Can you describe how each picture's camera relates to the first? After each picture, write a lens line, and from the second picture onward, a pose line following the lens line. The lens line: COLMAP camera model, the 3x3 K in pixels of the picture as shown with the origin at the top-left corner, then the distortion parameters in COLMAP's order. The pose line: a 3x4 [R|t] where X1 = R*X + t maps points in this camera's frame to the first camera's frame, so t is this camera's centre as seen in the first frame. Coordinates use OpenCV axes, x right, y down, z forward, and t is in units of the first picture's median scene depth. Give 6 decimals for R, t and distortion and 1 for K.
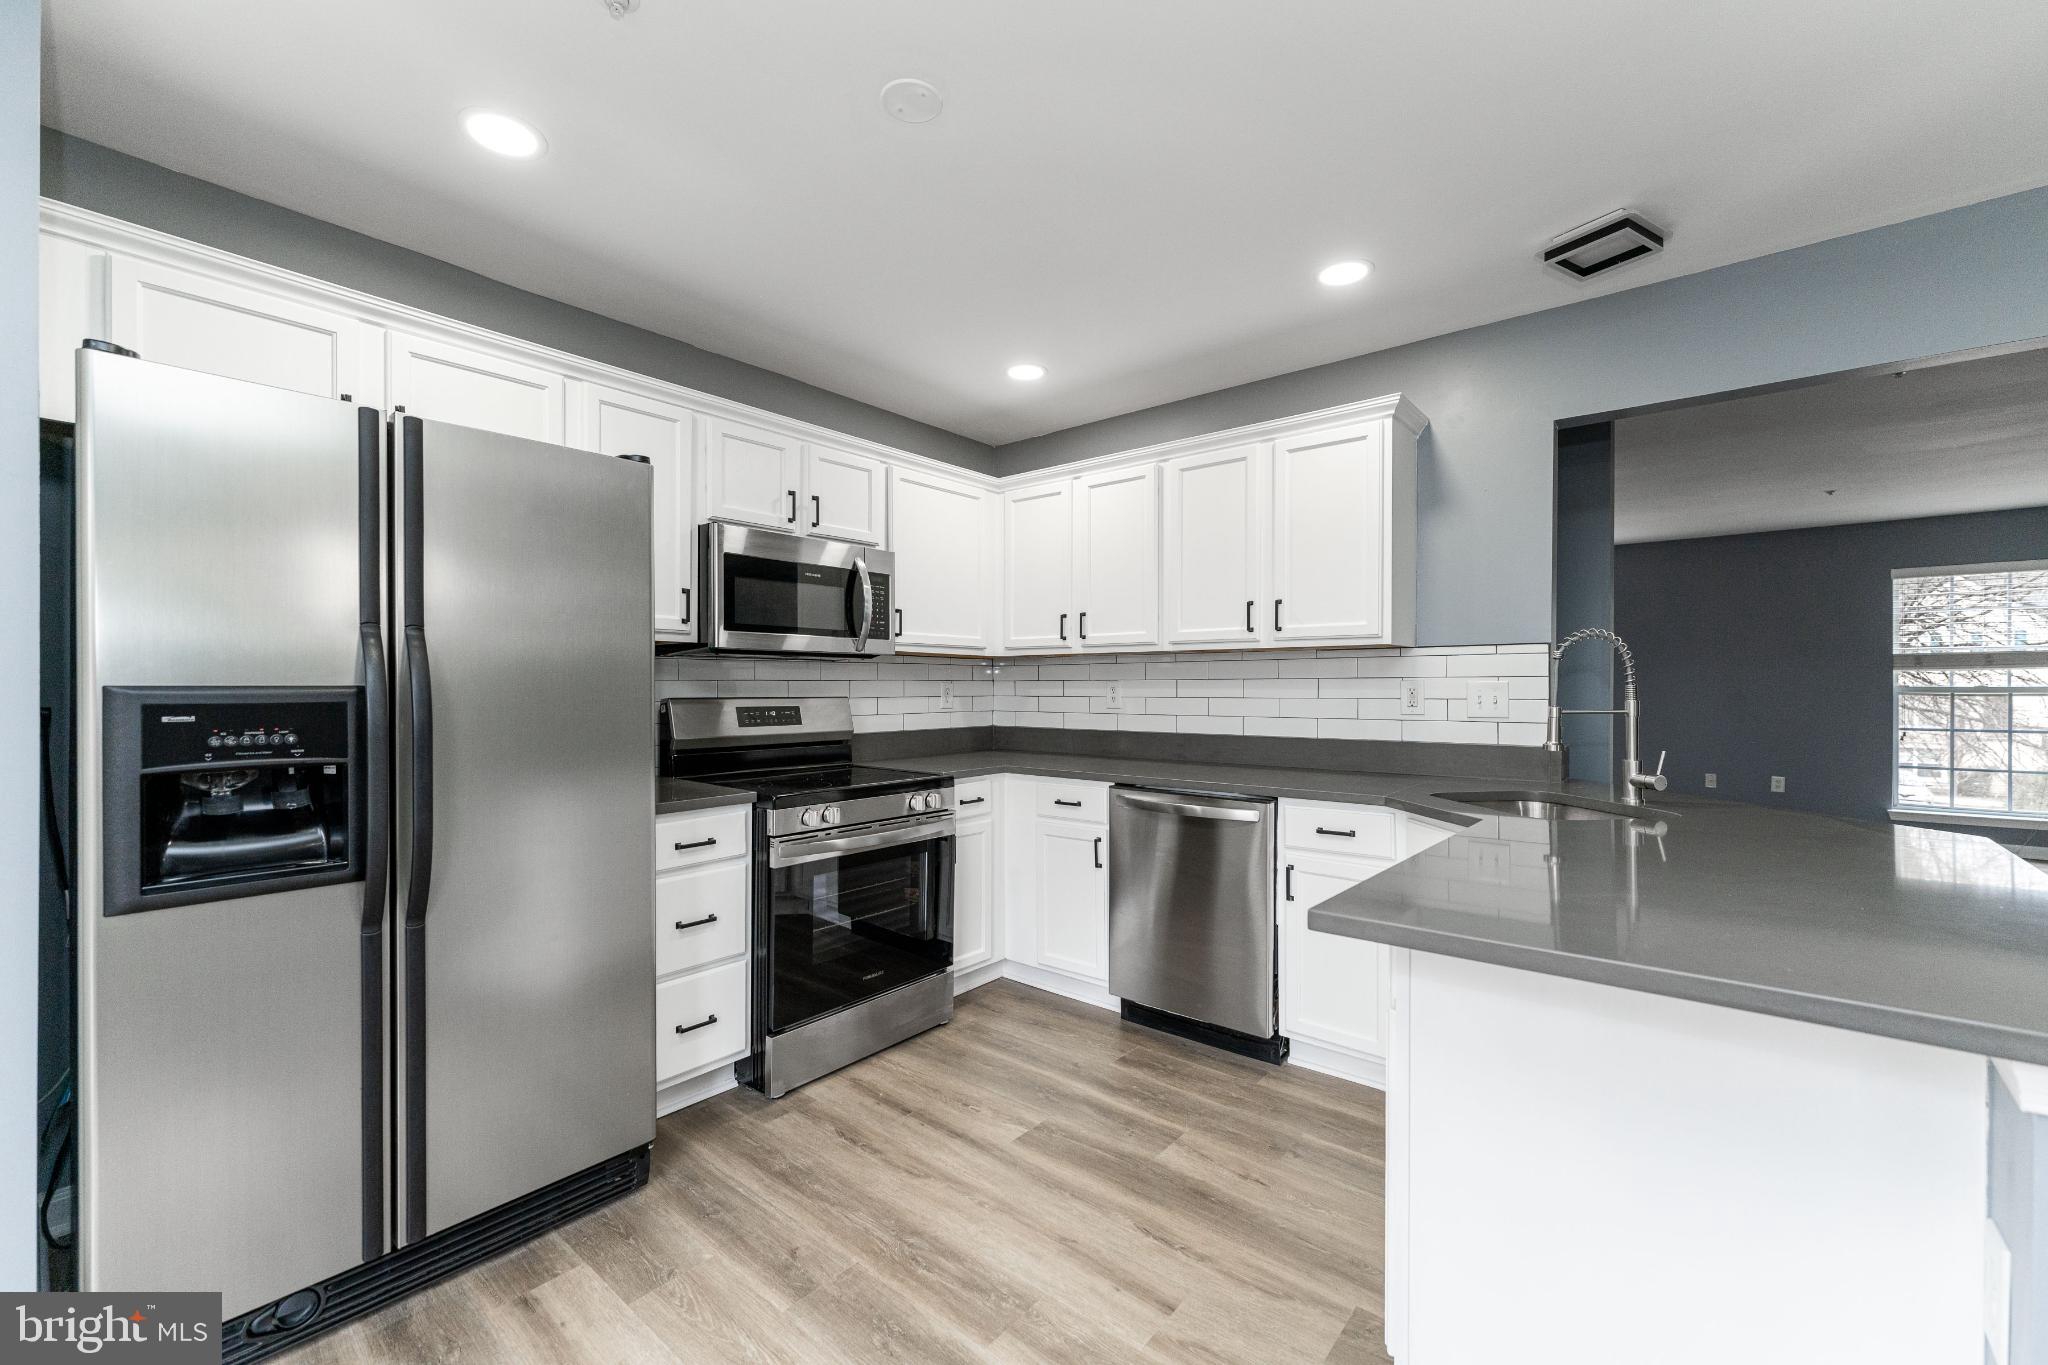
lens RADIAL K [[829.1, 0, 1037.5], [0, 829.1, 691.7], [0, 0, 1]] dist [-0.000132, 0.000075]
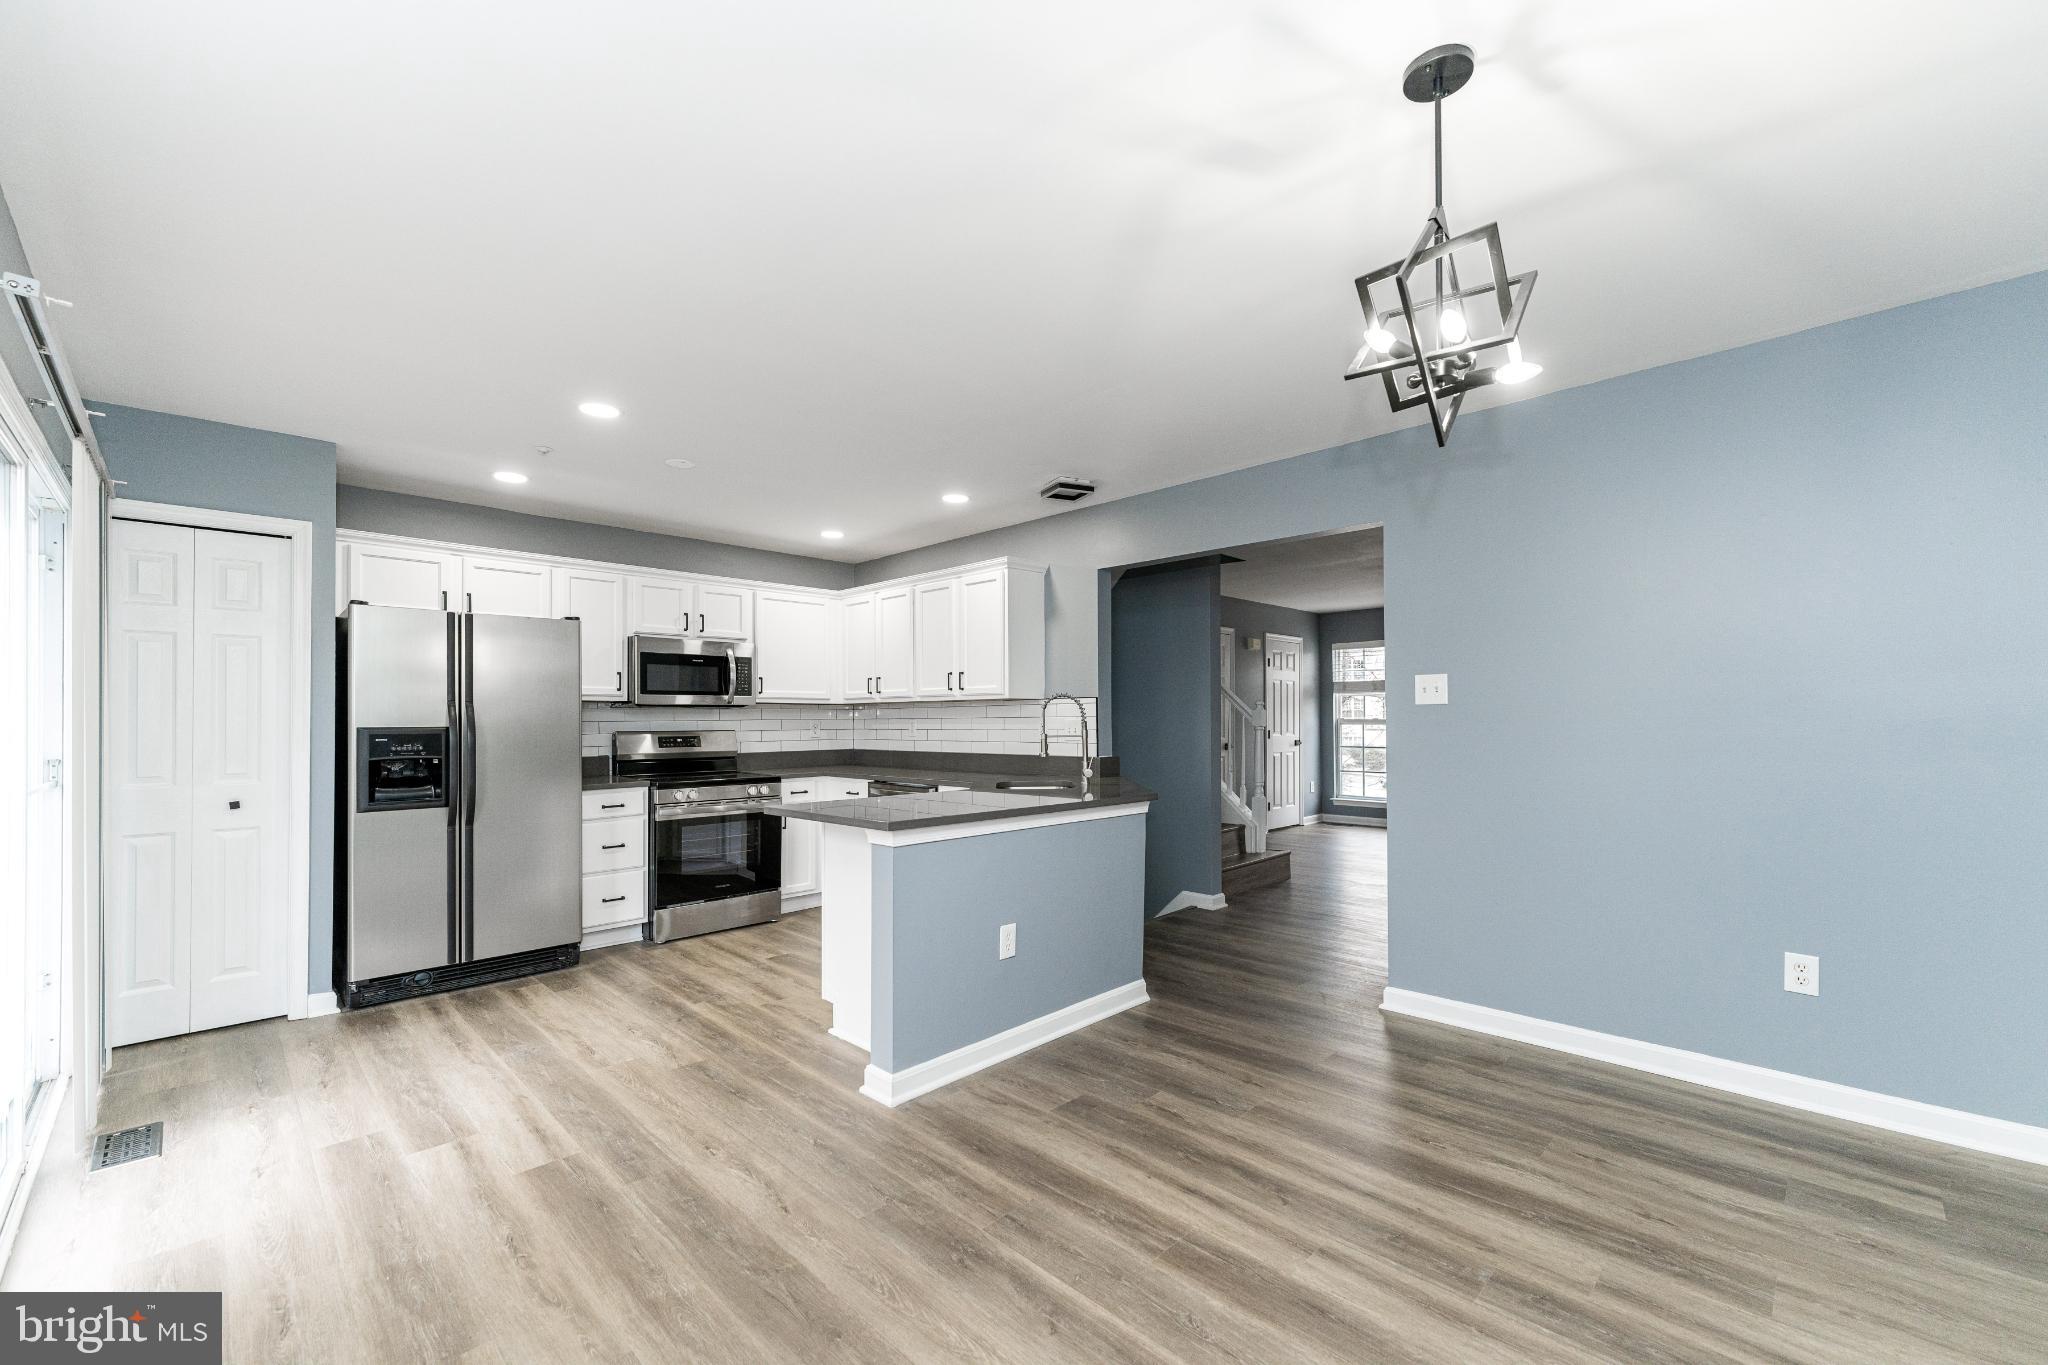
lens RADIAL K [[814.2, 0, 1030.7], [0, 814.2, 716.6], [0, 0, 1]] dist [-0.000677, -0.000020]
pose [[0.996189, -0.006820, -0.086952, 0.632509], [0.005900, 0.999924, -0.010828, -0.000207], [0.087019, 0.010274, 0.996154, -0.709845]]
